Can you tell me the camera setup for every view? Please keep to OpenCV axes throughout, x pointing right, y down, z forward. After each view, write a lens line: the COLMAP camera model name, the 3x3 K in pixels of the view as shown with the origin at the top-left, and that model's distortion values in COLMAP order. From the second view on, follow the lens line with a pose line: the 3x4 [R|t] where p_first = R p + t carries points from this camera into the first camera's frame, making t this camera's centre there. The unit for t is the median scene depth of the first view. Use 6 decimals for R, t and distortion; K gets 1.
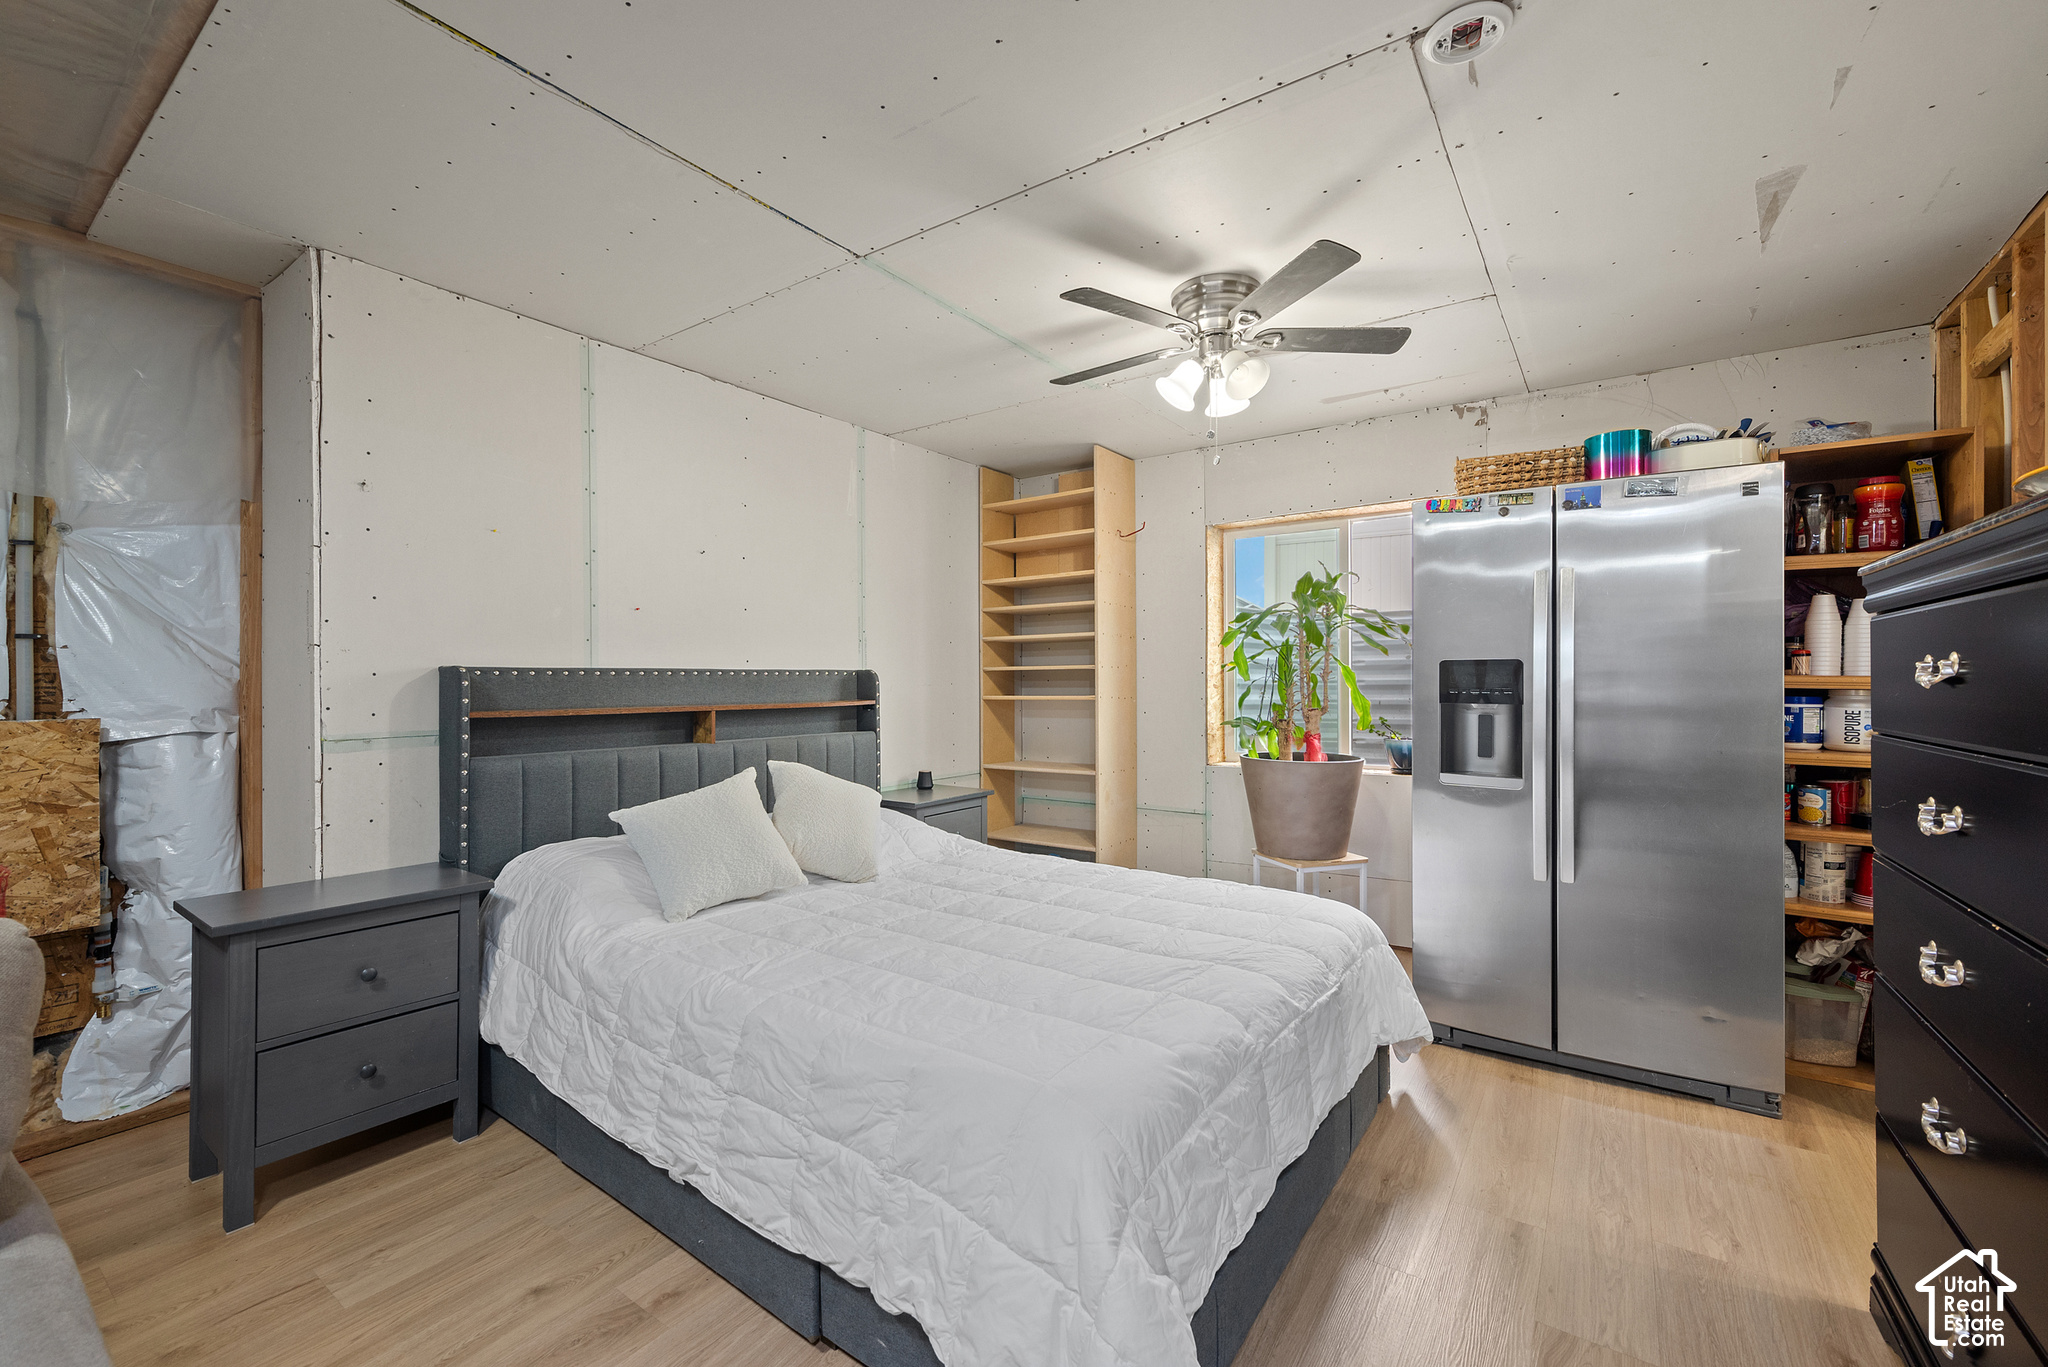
lens RADIAL K [[822.9, 0, 1024.0], [0, 822.9, 683.5], [0, 0, 1]] dist [-0.000579, -0.000067]
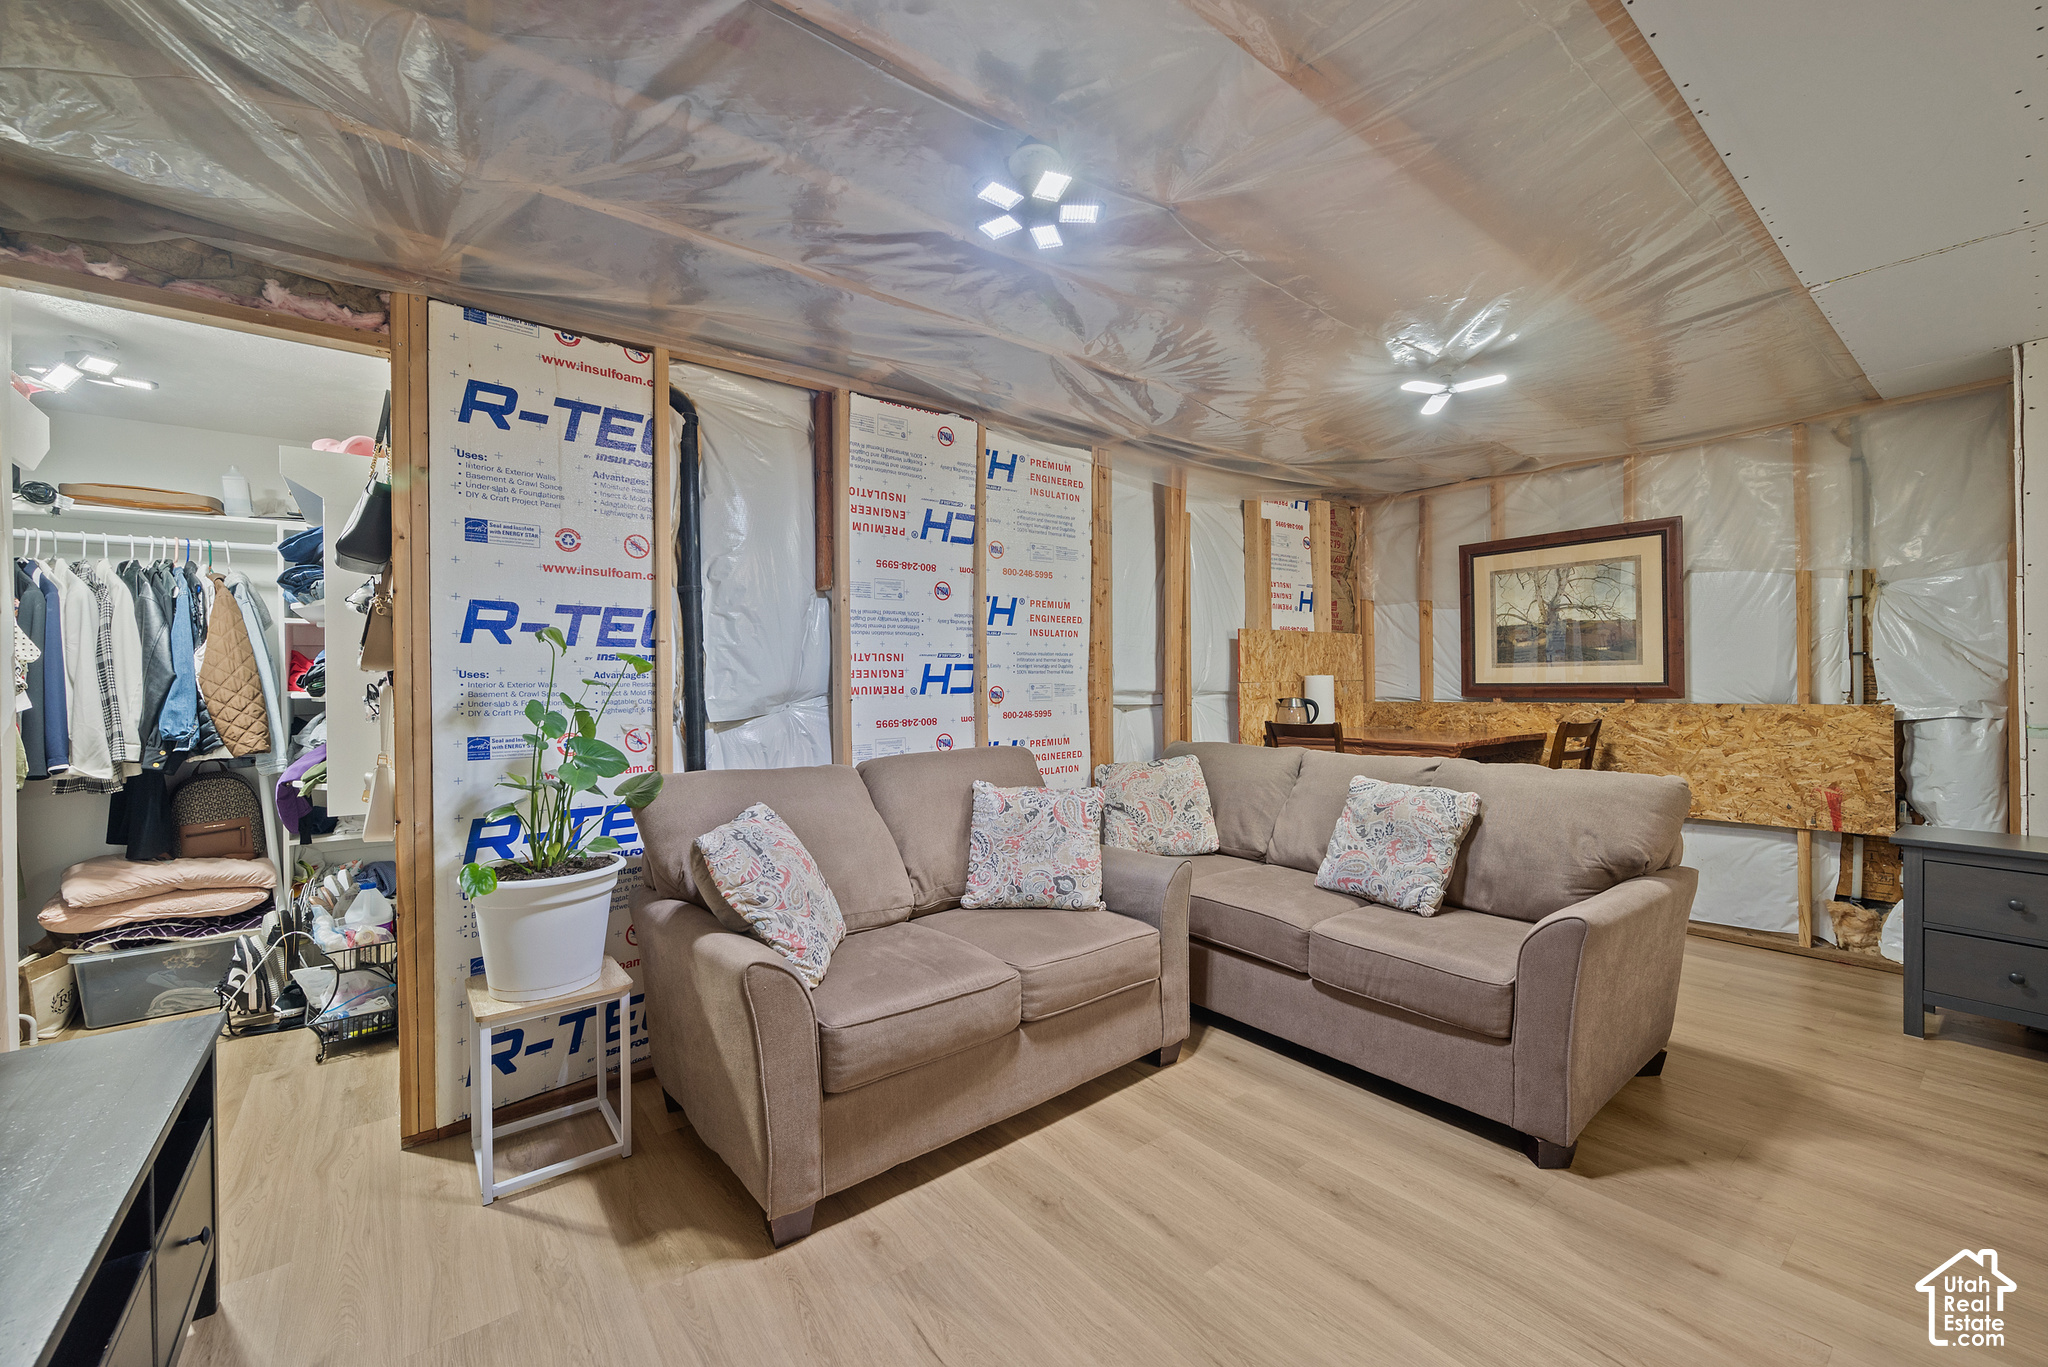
lens RADIAL K [[817.5, 0, 1024.0], [0, 817.5, 683.5], [0, 0, 1]] dist [0.009939, 0.000082]
pose [[-0.302336, 0.003398, -0.953195, 0.856334], [0.007707, 0.999970, 0.001120, -0.011874], [0.953170, -0.007008, -0.302353, -0.096293]]
